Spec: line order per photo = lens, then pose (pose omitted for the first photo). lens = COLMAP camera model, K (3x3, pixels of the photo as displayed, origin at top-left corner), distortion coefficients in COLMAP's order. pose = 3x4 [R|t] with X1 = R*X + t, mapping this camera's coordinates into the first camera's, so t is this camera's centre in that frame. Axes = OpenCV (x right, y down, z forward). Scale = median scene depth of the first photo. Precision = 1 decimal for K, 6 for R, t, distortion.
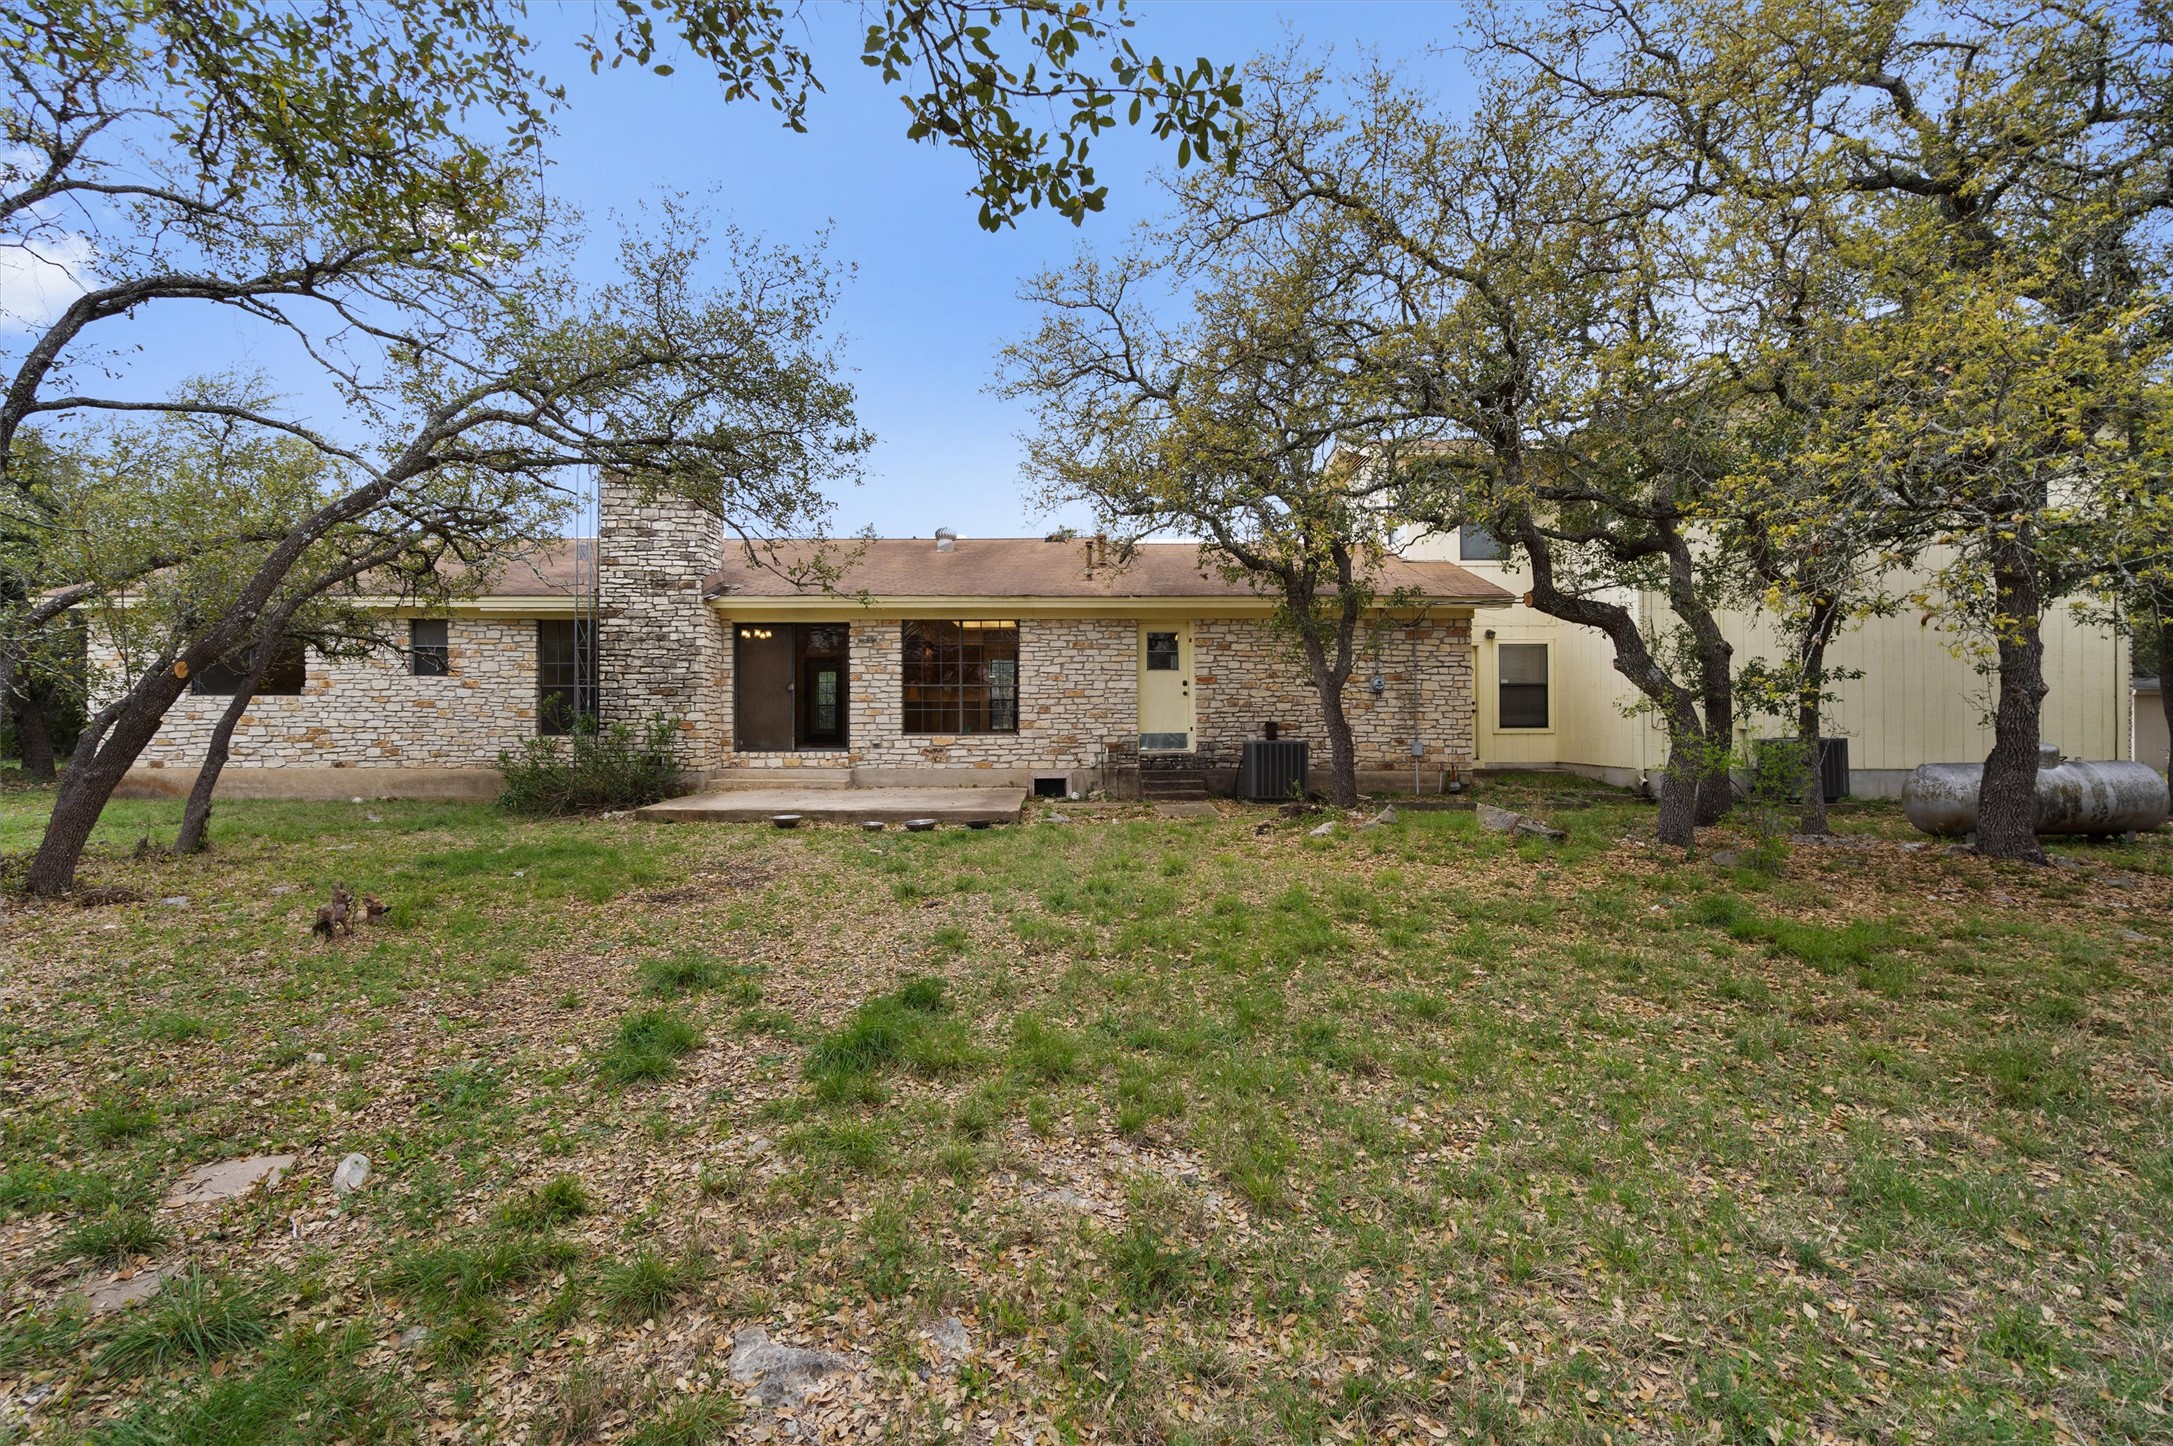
lens RADIAL K [[986.2, 0, 1084.4], [0, 986.2, 714.0], [0, 0, 1]] dist [-0.001916, 0.000004]
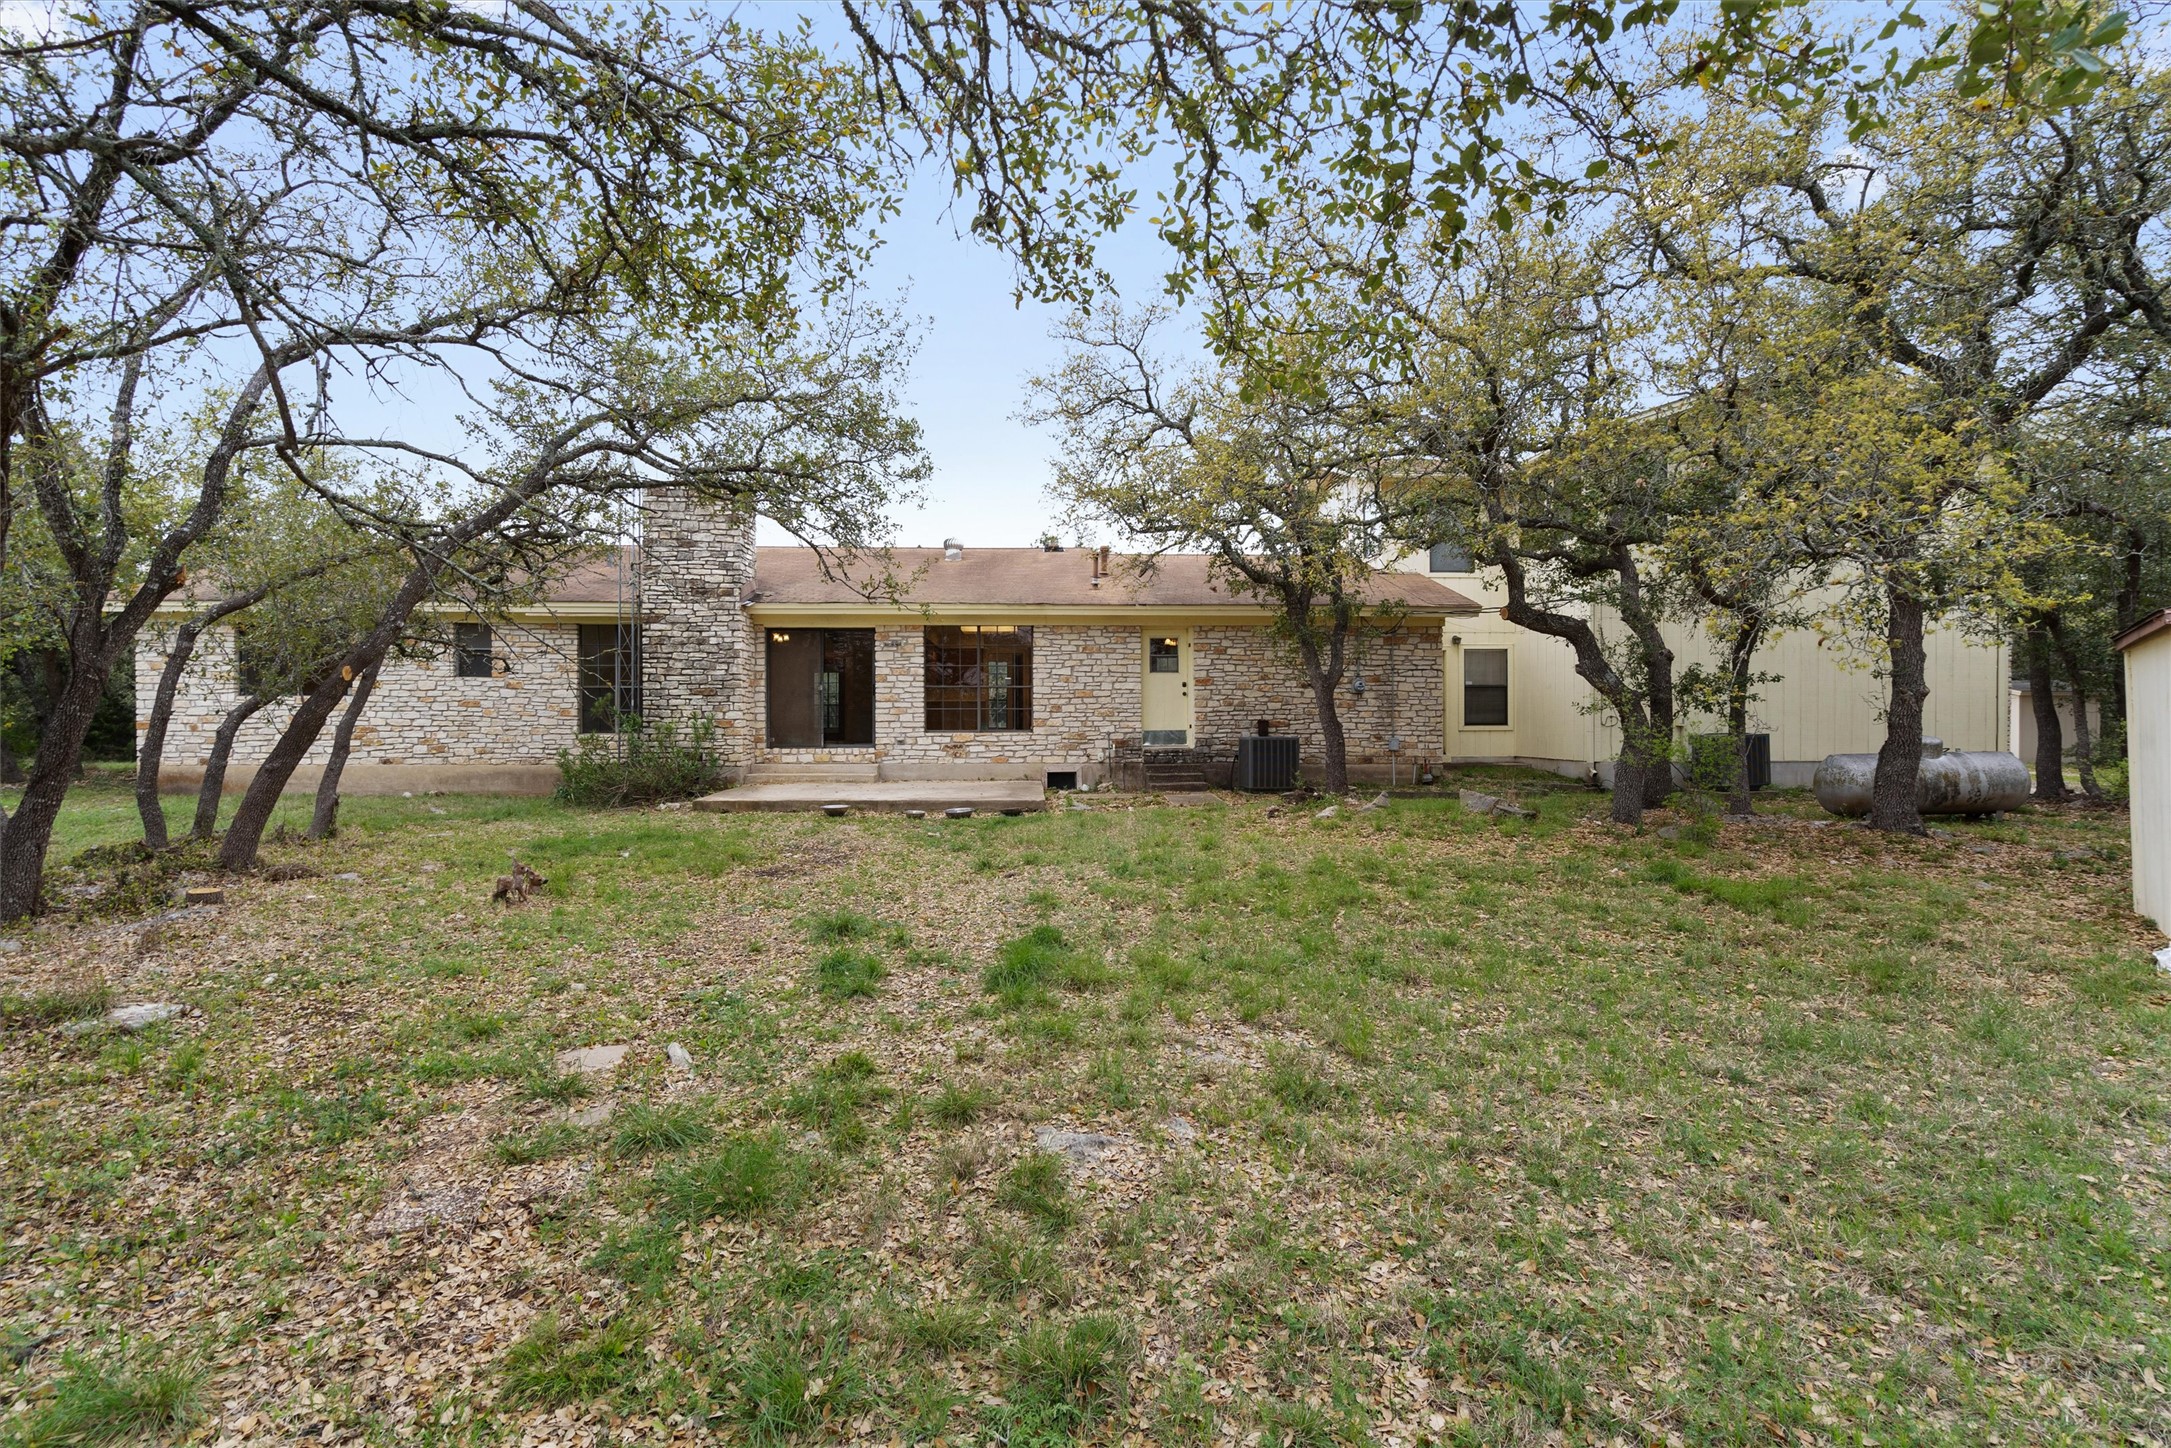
lens RADIAL K [[976.8, 0, 1087.4], [0, 976.8, 727.4], [0, 0, 1]] dist [-0.002397, 0.000334]
pose [[0.998851, -0.001299, 0.047899, -0.082124], [0.000632, 0.999903, 0.013931, 0.001539], [-0.047913, -0.013885, 0.998755, -0.109161]]
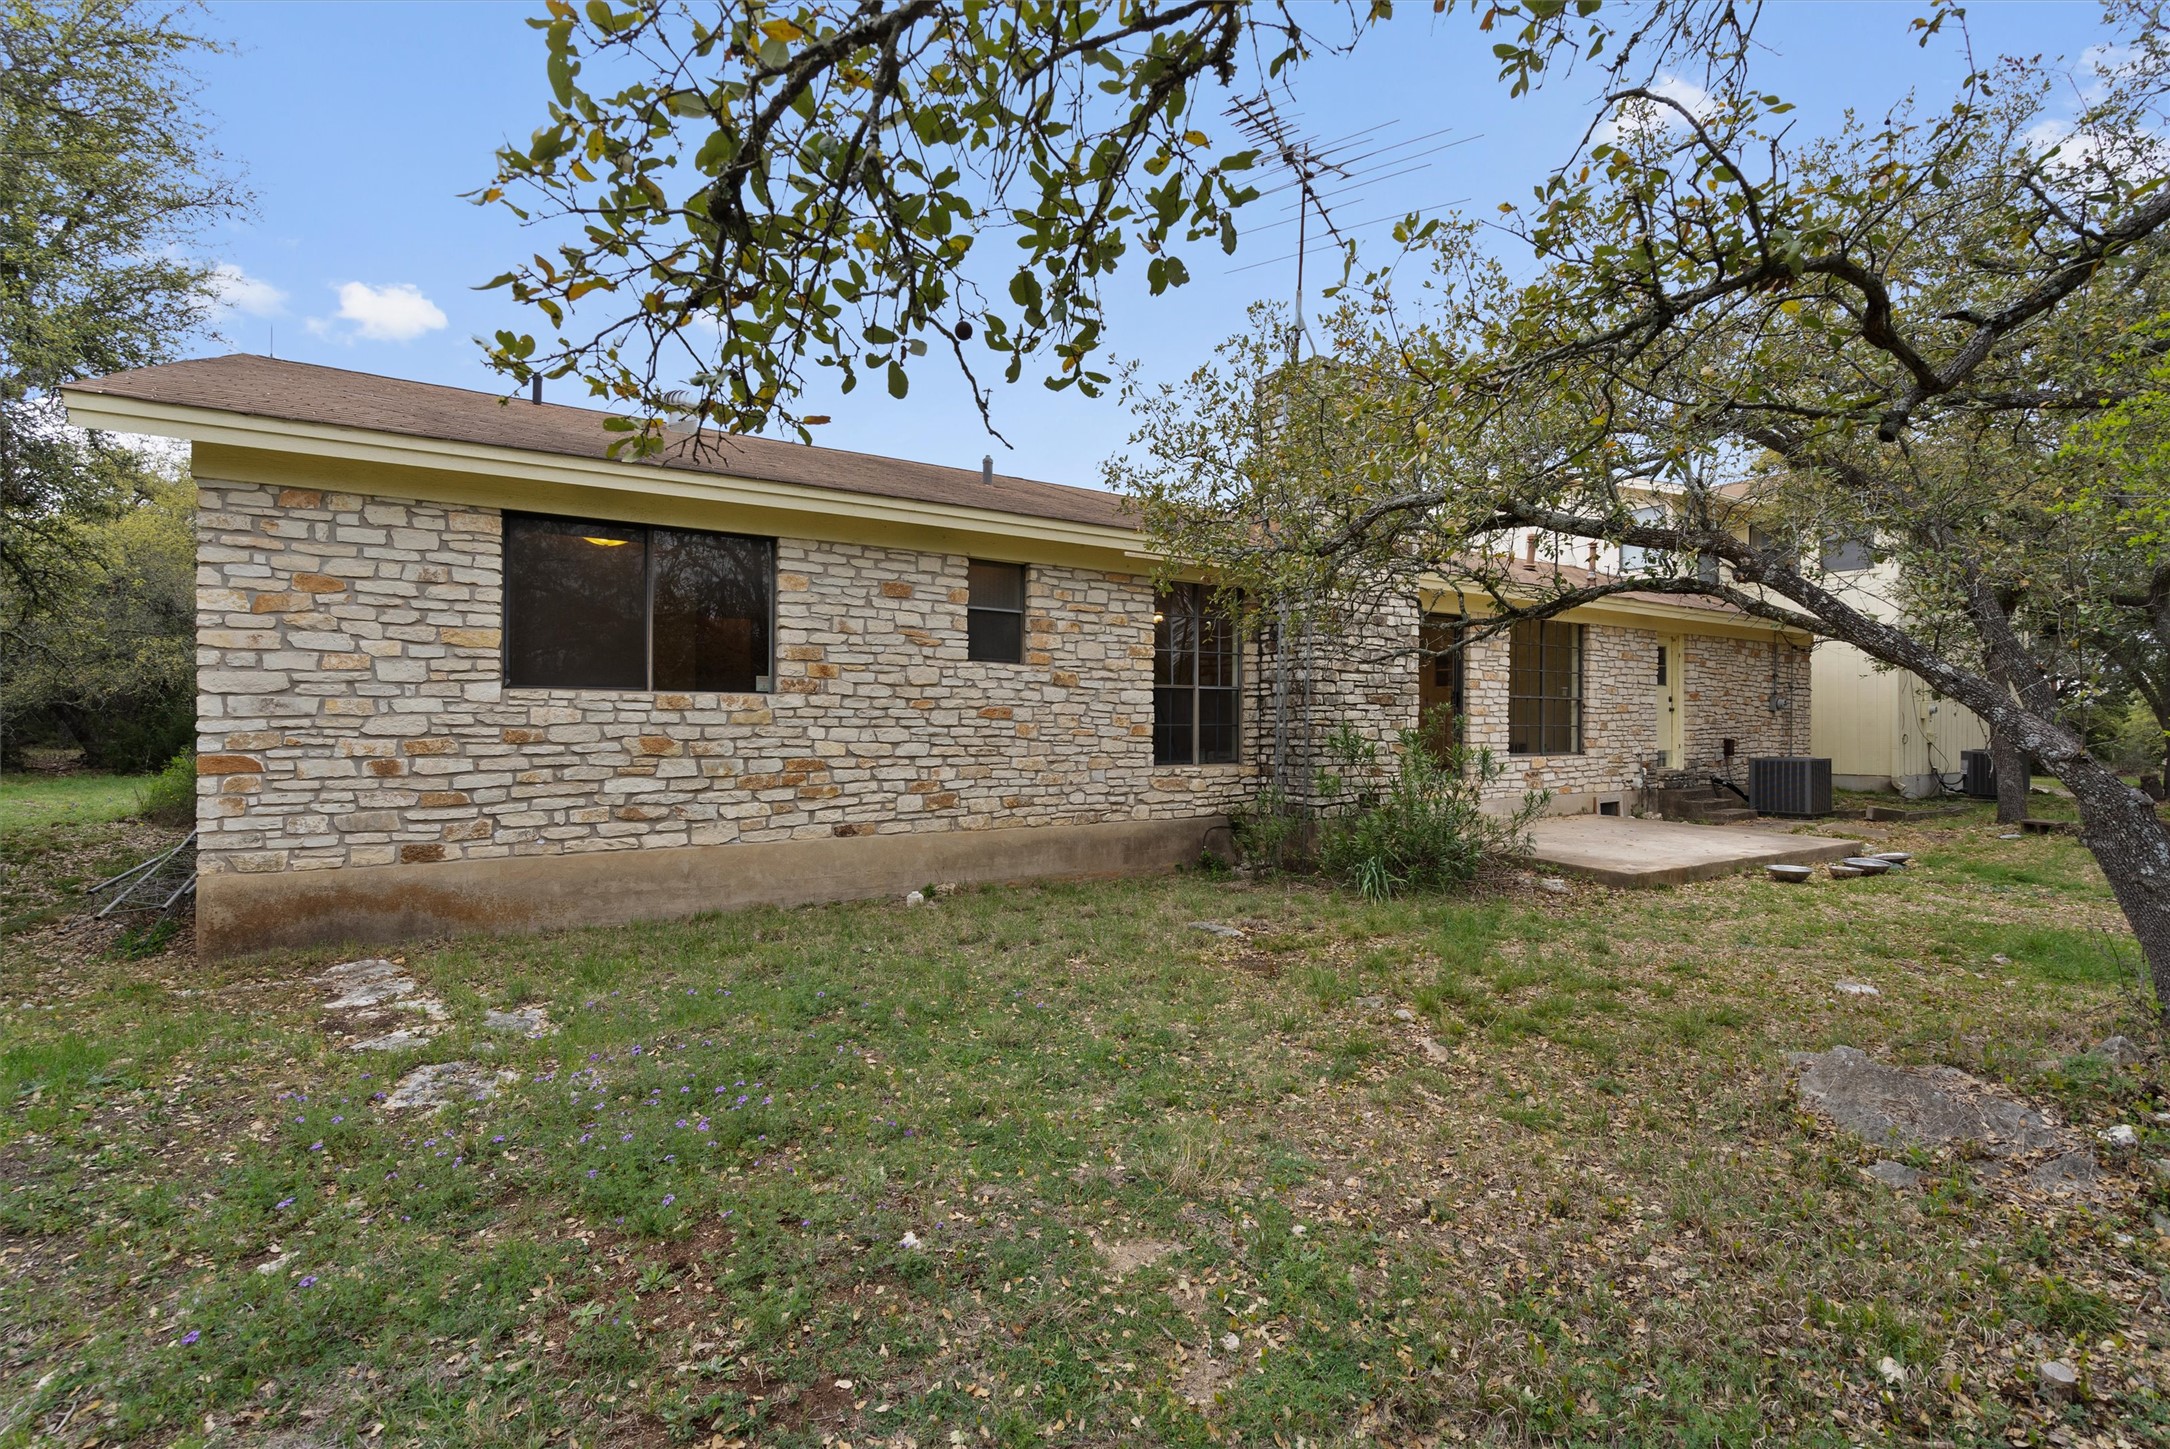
lens RADIAL K [[984.8, 0, 1082.9], [0, 984.8, 715.5], [0, 0, 1]] dist [-0.001916, 0.000004]
pose [[0.842344, 0.008581, 0.538871, -1.310640], [-0.006831, 0.999963, -0.005245, -0.008695], [-0.538896, 0.000737, 0.842372, 0.713385]]
